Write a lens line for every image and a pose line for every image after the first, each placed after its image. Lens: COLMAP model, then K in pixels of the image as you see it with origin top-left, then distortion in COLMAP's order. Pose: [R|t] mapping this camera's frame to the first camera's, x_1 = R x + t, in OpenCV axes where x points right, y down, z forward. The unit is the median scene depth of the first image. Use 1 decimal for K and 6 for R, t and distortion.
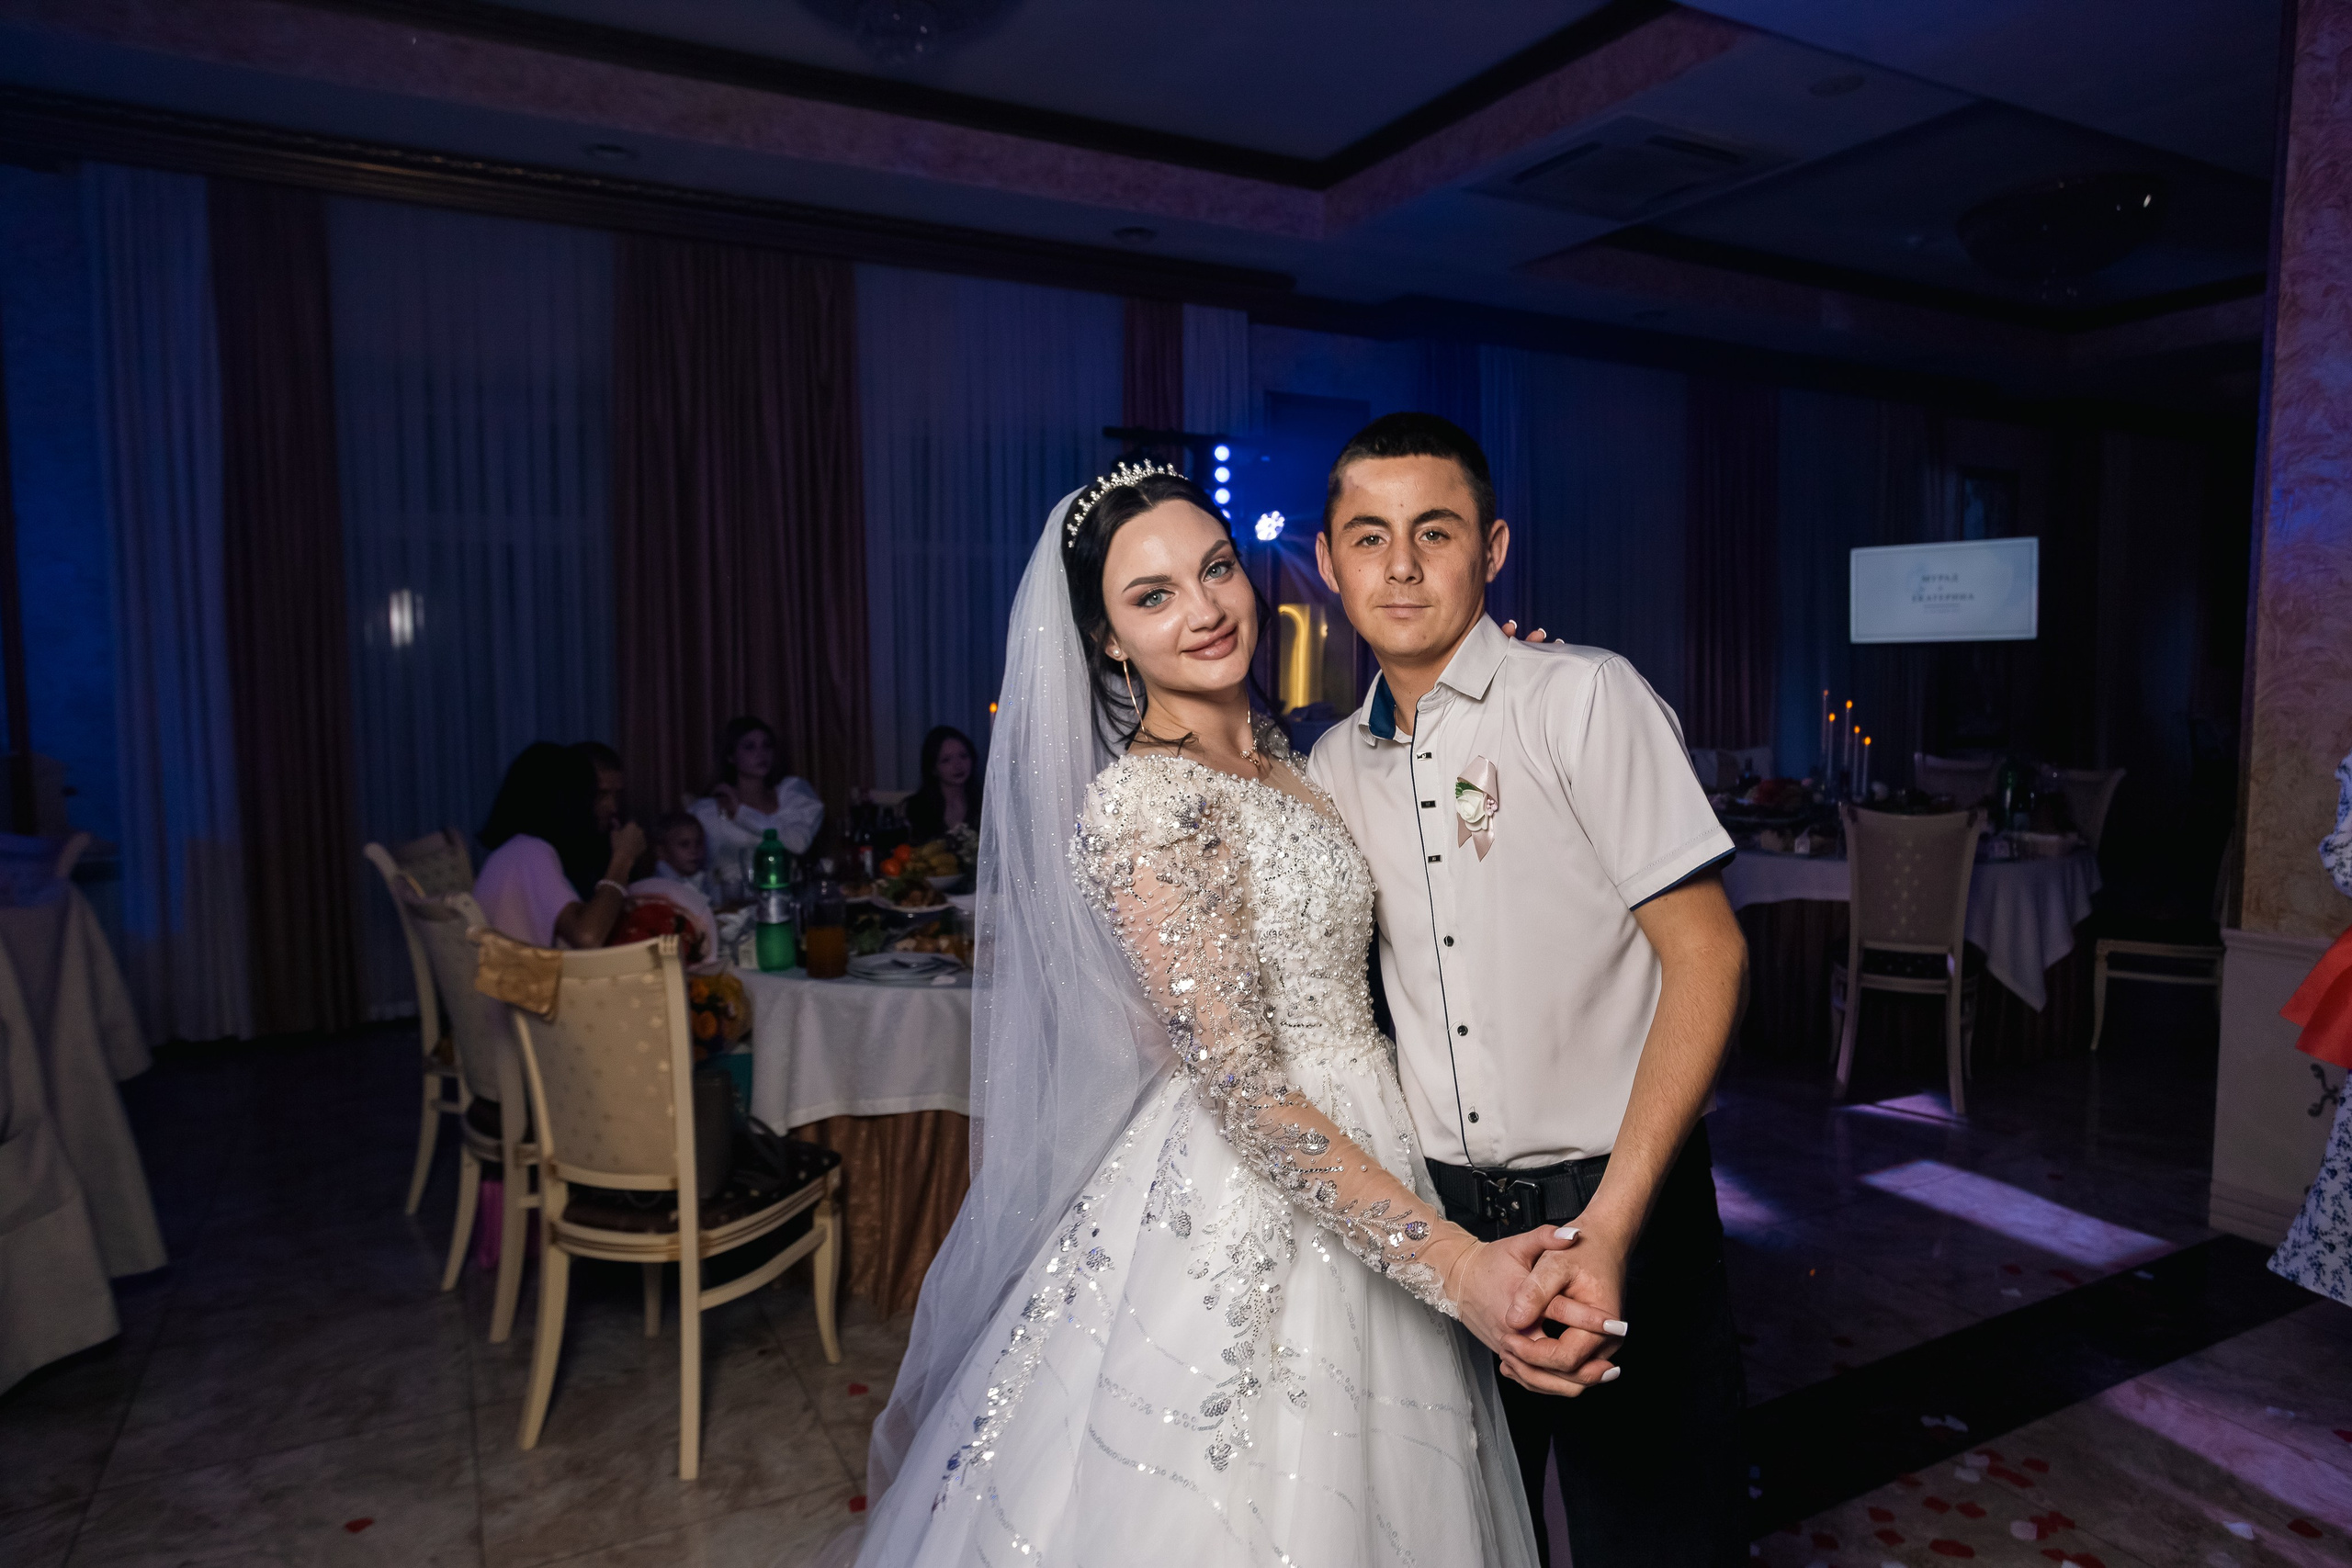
lens RADIAL K [[1388.7, 0, 1269.2], [0, 1388.7, 749.9], [0, 0, 1]] dist [0.059146, -0.001444]
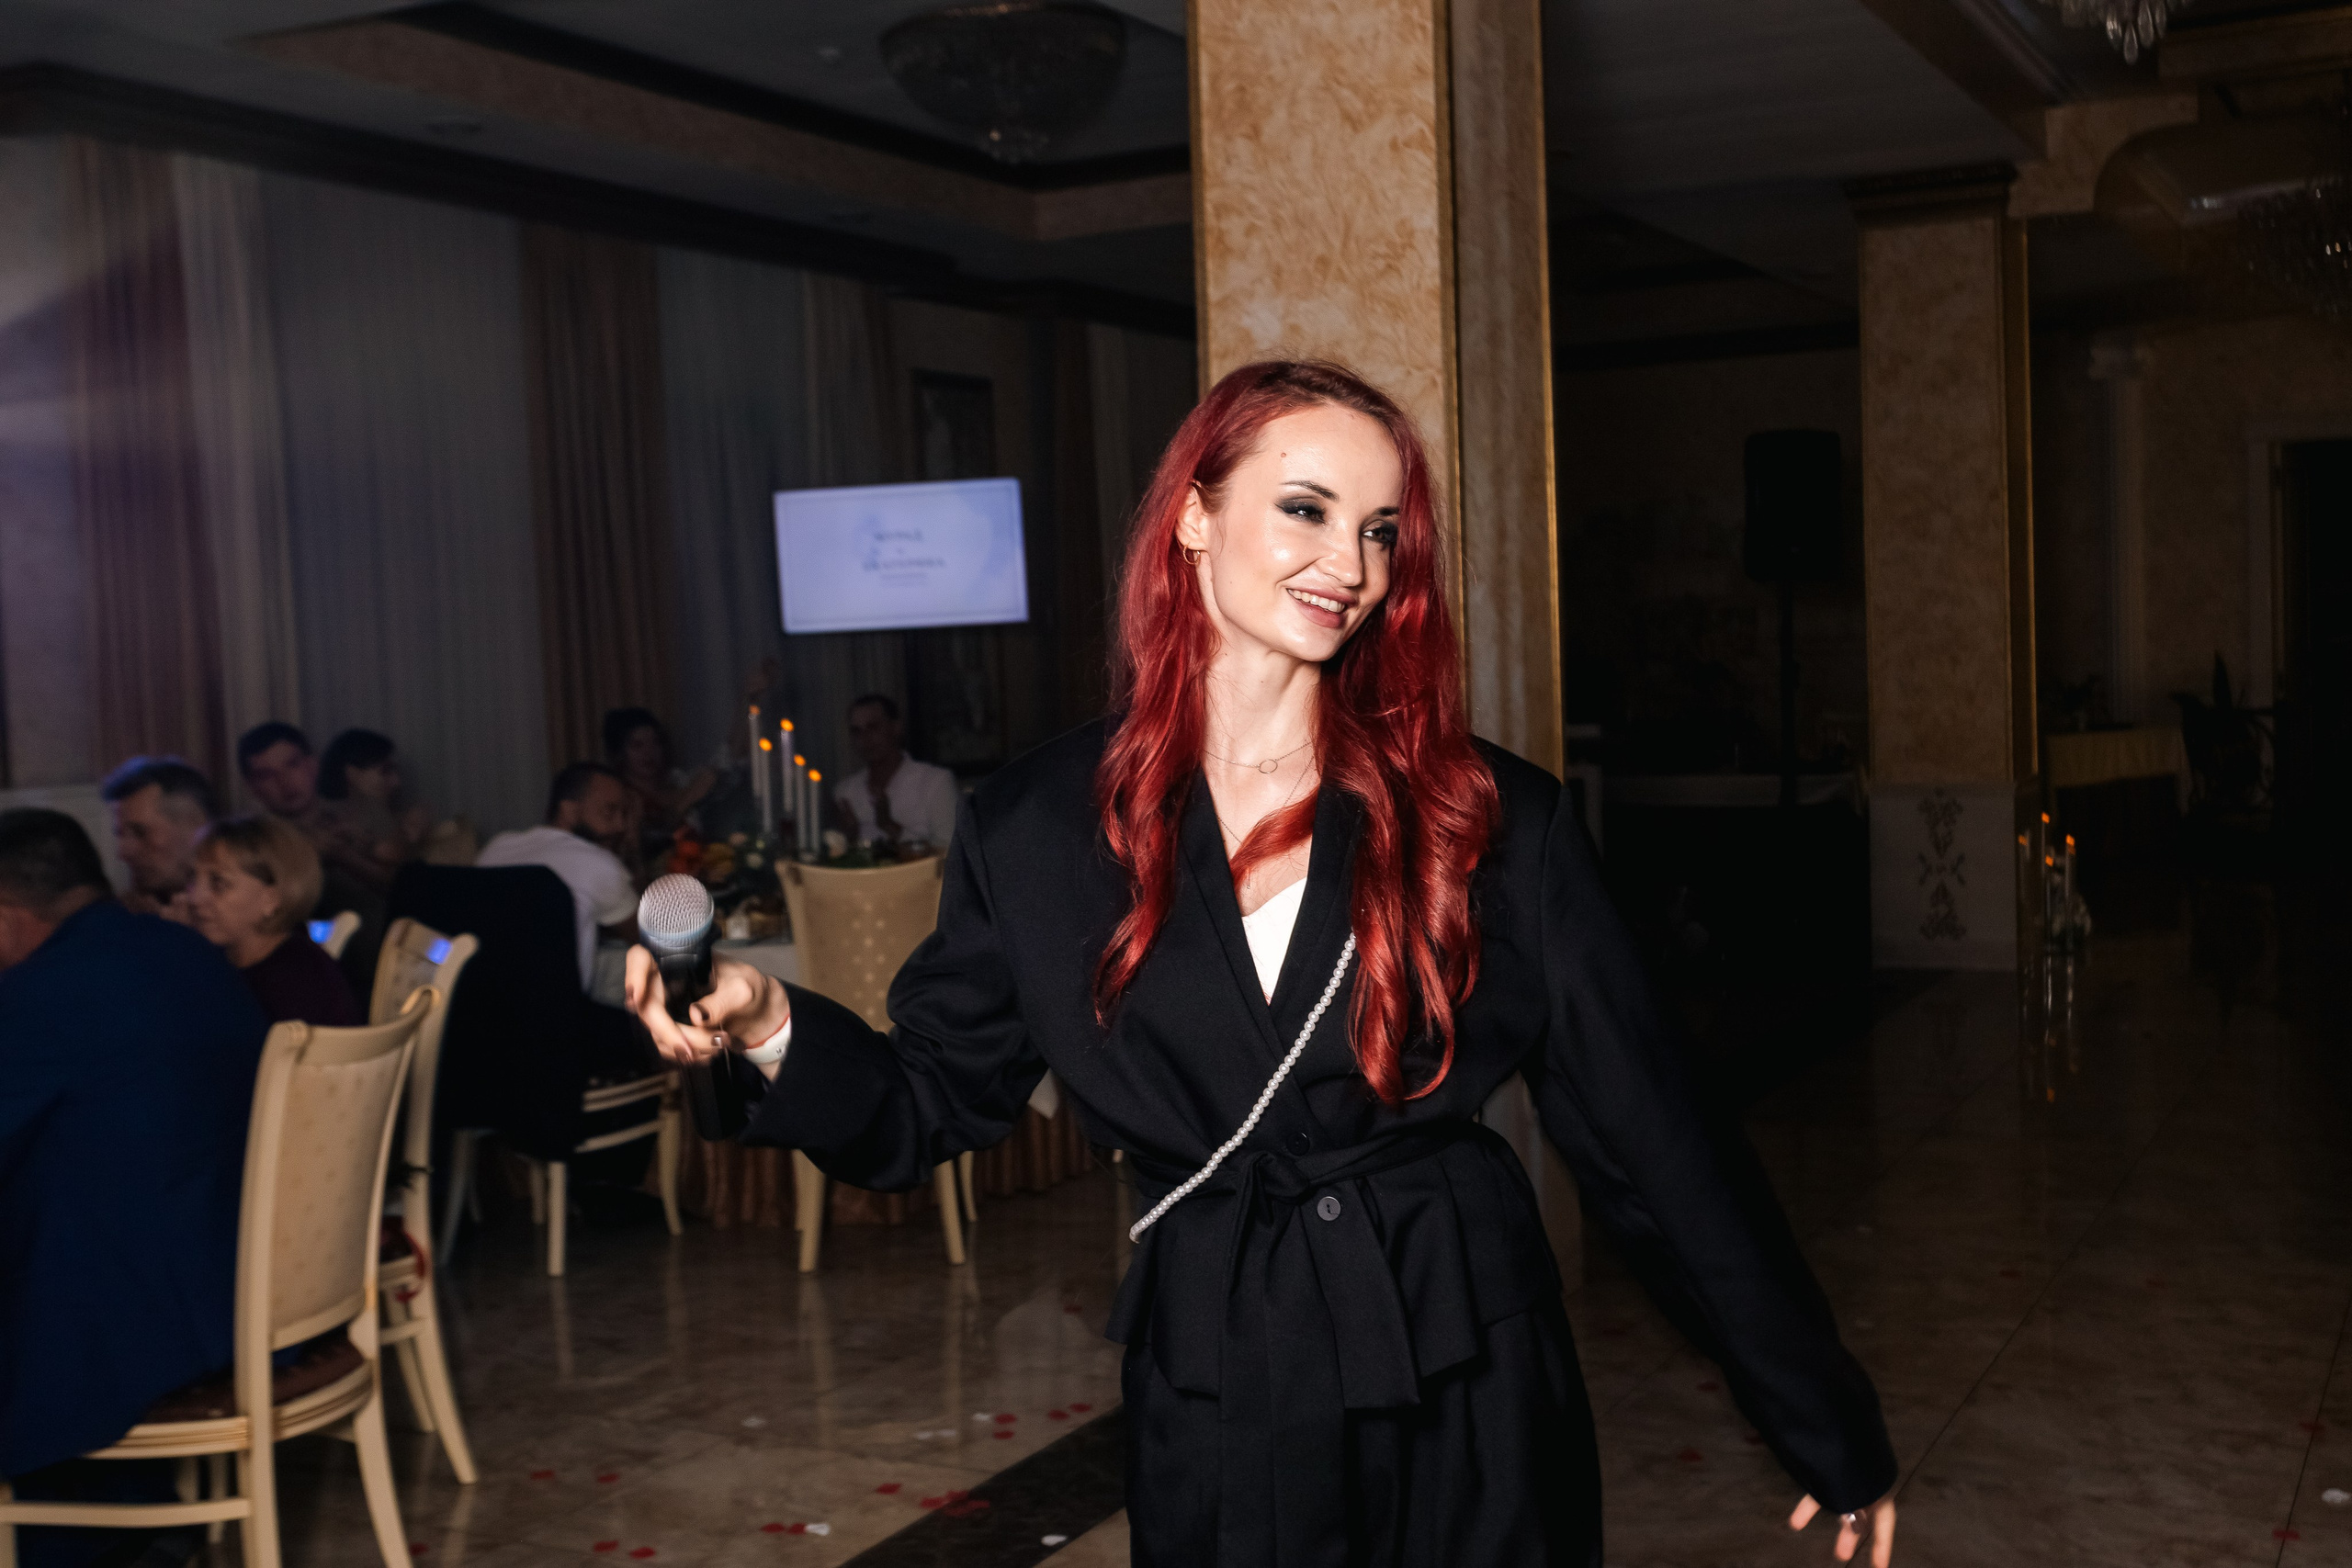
lens RADIAL K [[2478.5, 0, 1181.7], [0, 2478.5, 740.8], [0, 0, 1]] dist [-0.009613, 0.000000]
pose [[0.852737, -0.046247, 0.520289, -0.072242], [0.063927, 0.997825, -0.016081, 0.009872], [-0.518413, 0.046974, 0.853839, -0.182293]]
